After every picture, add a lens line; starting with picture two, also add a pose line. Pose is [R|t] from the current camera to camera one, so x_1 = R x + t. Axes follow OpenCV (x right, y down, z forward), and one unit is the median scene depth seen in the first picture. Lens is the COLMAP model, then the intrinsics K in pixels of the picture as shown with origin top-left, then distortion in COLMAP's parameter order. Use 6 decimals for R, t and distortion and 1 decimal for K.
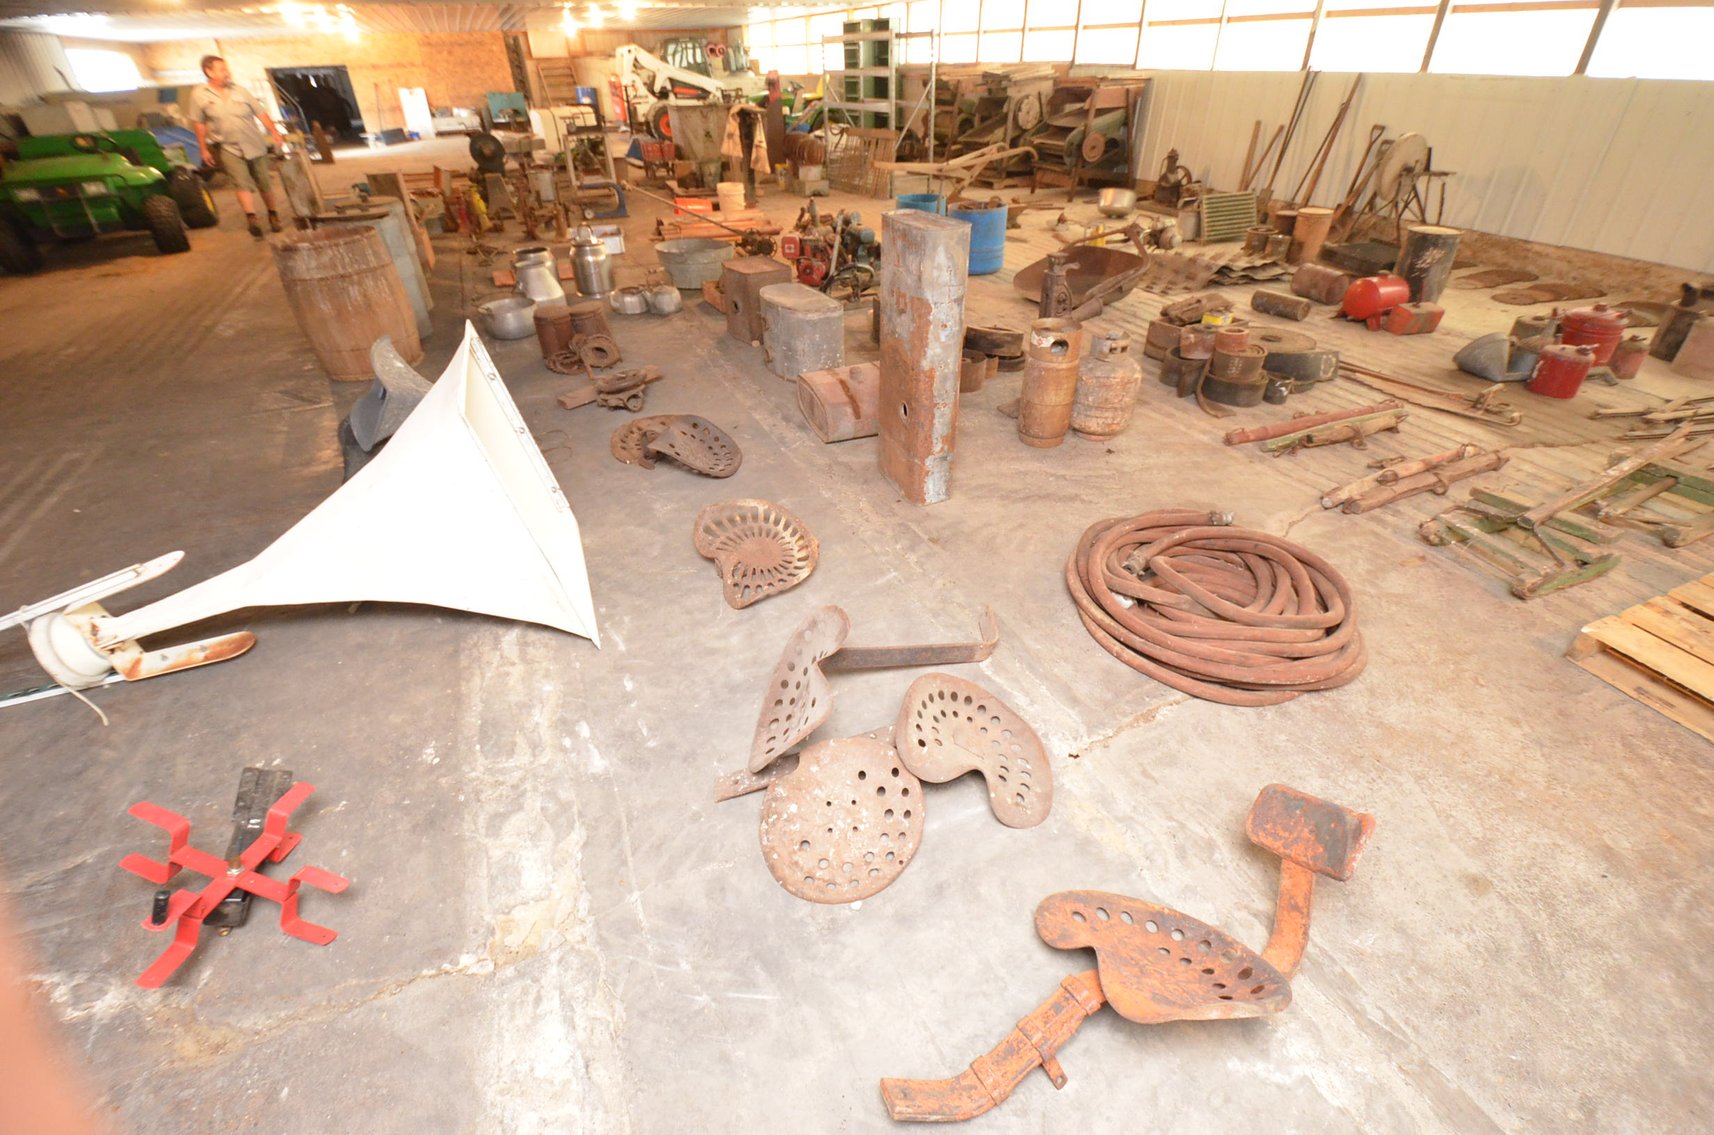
lens RADIAL K [[763.1, 0, 857.0], [0, 763.1, 567.5], [0, 0, 1]] dist [0.000657, -0.011525]
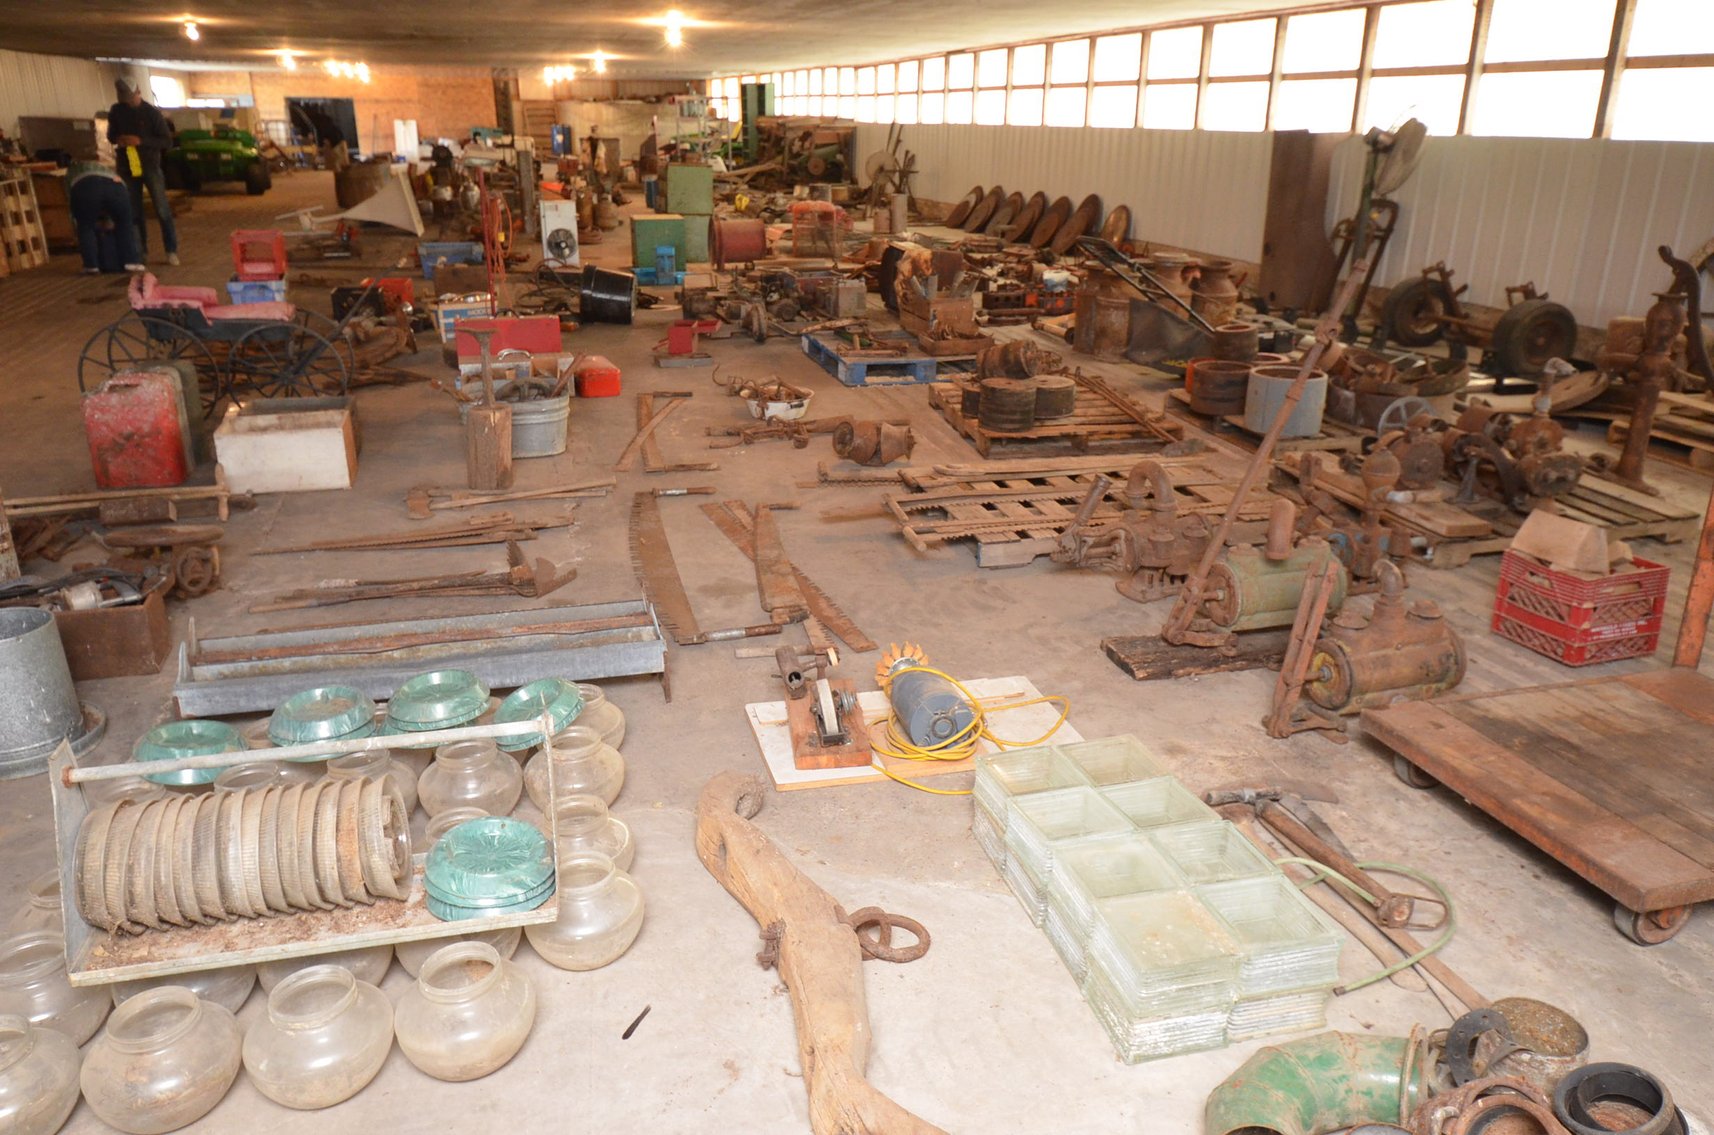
lens RADIAL K [[1253.7, 0, 857.0], [0, 1253.7, 567.5], [0, 0, 1]] dist [0.005860, 0.001602]
pose [[0.990214, 0.071398, -0.119908, 0.336992], [-0.097588, 0.968469, -0.229227, 0.362053], [0.099761, 0.238685, 0.965959, -0.558282]]
